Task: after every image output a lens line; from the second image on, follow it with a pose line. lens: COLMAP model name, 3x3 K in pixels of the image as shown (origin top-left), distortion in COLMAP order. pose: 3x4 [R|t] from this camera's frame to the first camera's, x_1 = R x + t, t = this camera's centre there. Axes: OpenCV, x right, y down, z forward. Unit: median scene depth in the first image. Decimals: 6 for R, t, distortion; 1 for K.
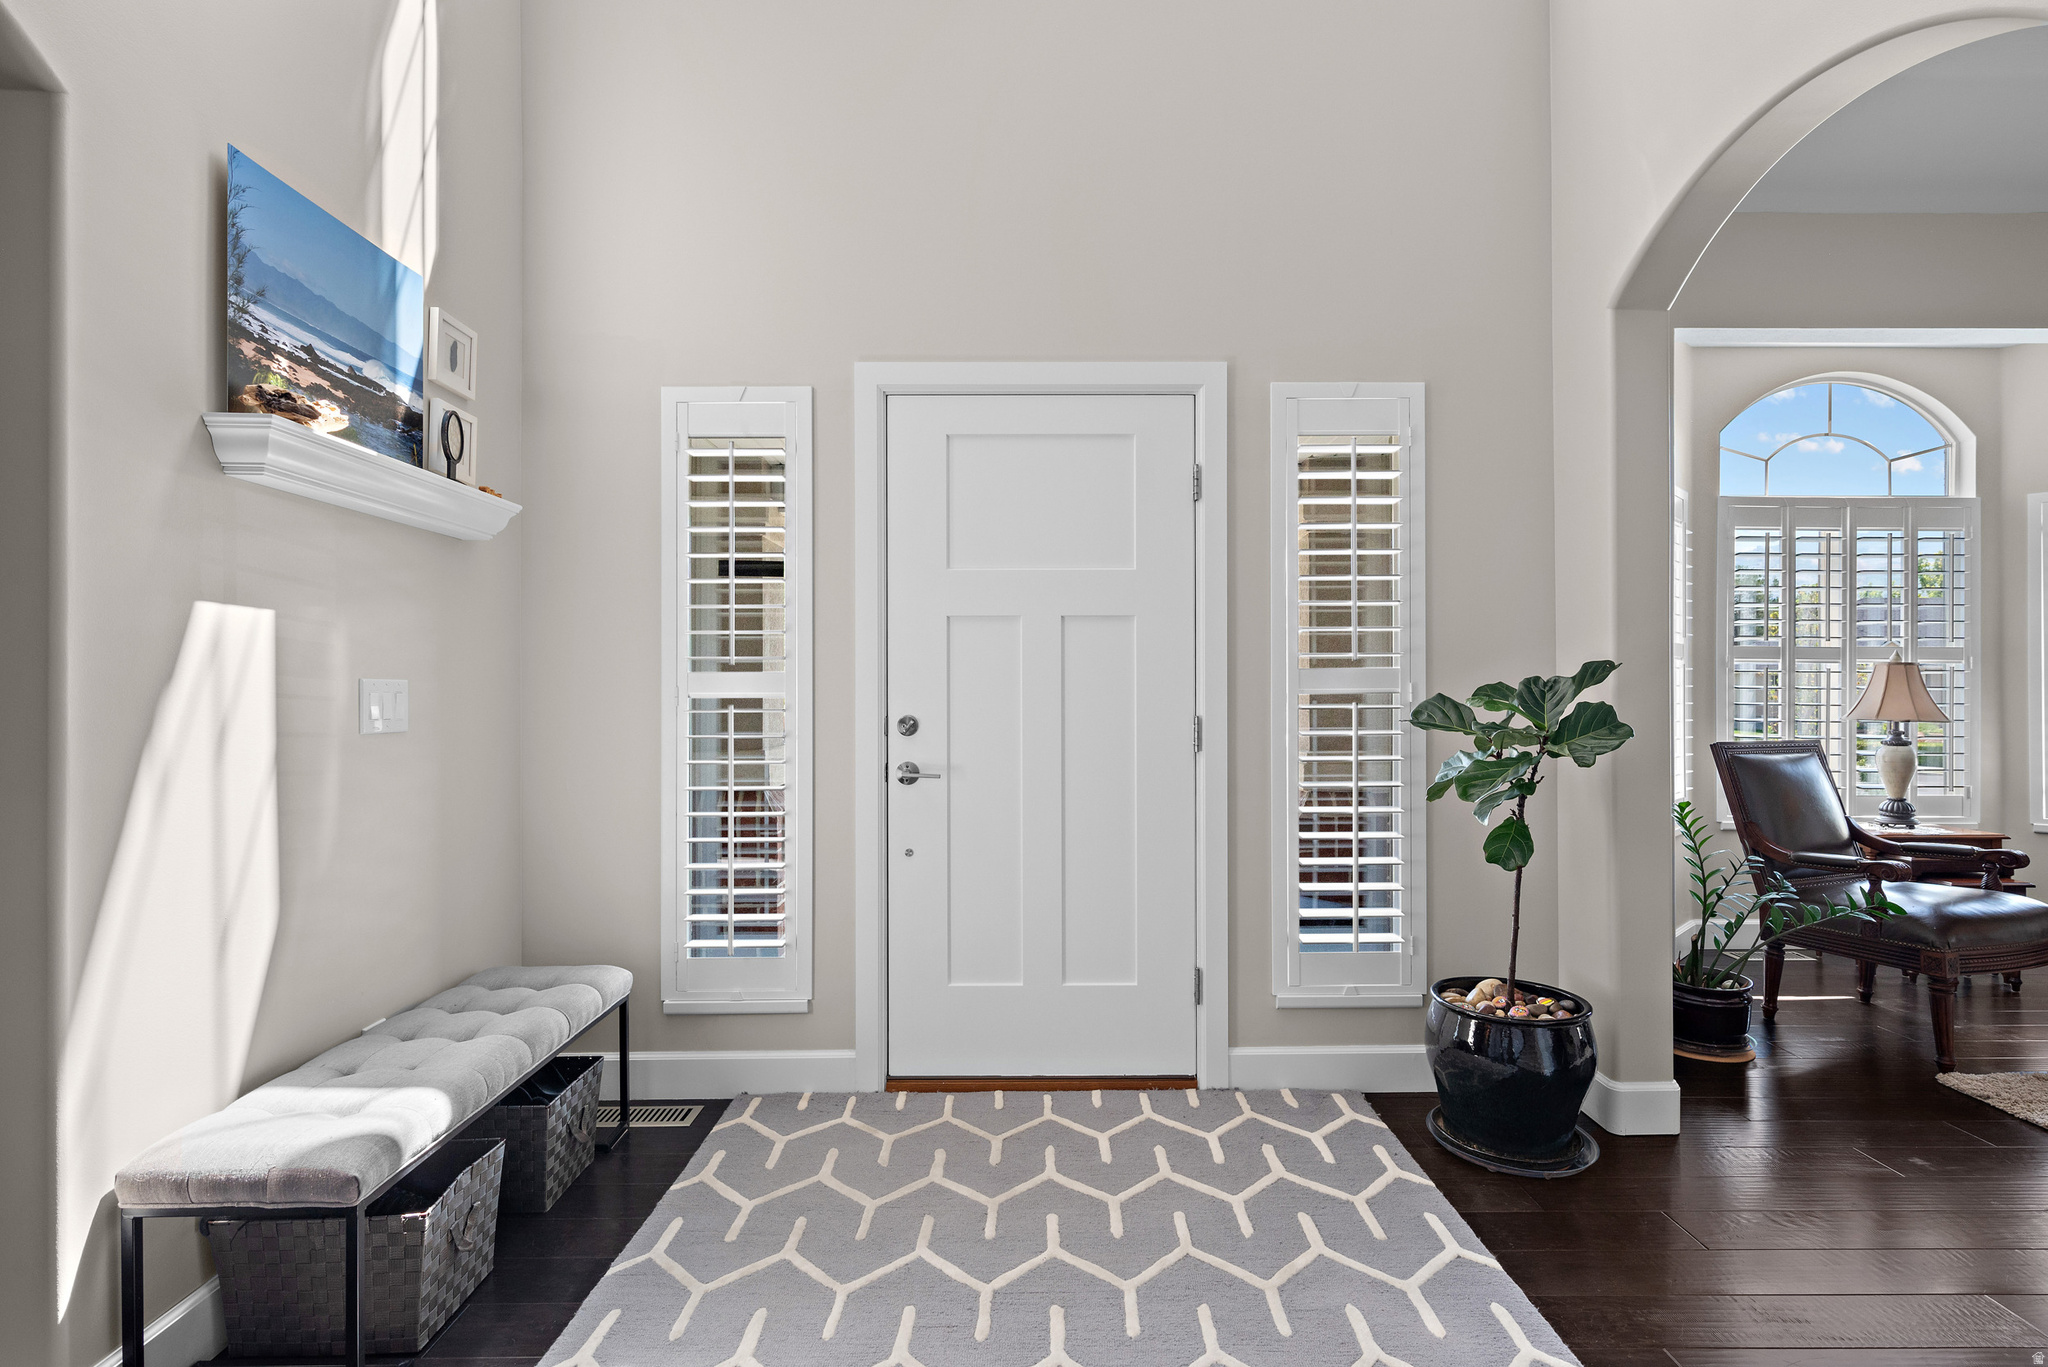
lens RADIAL K [[995.6, 0, 1024.0], [0, 995.6, 683.5], [0, 0, 1]] dist [0.001038, 0.000261]
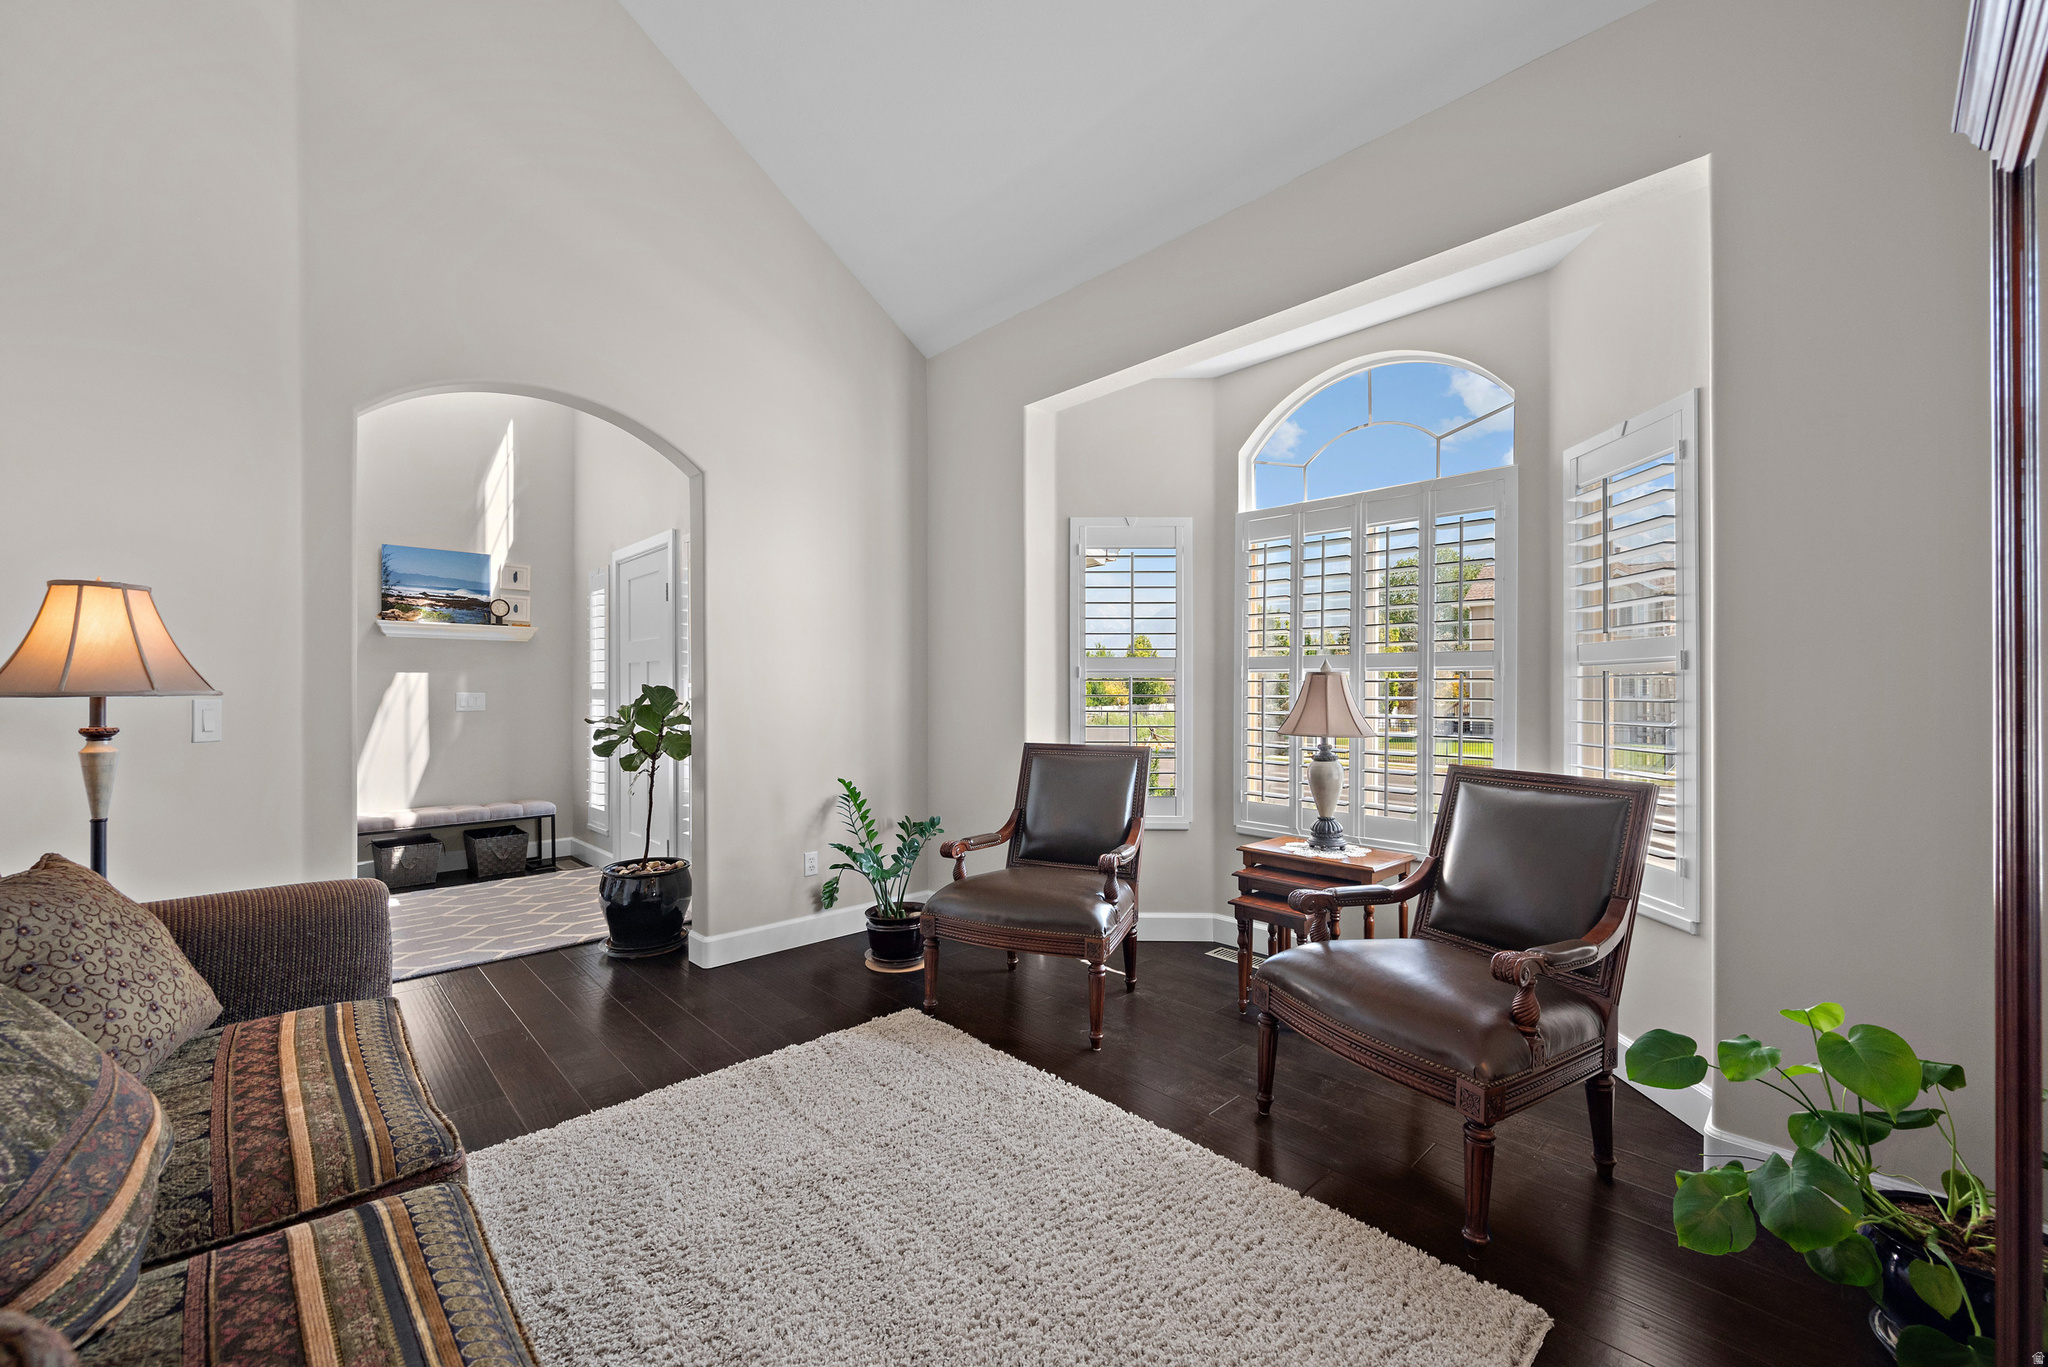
lens RADIAL K [[818.1, 0, 1024.0], [0, 818.1, 683.5], [0, 0, 1]] dist [0.000056, -0.000019]
pose [[0.698739, -0.008052, -0.715331, 1.794738], [0.005737, 0.999968, -0.005652, -0.011453], [0.715353, -0.000155, 0.698763, 0.381986]]
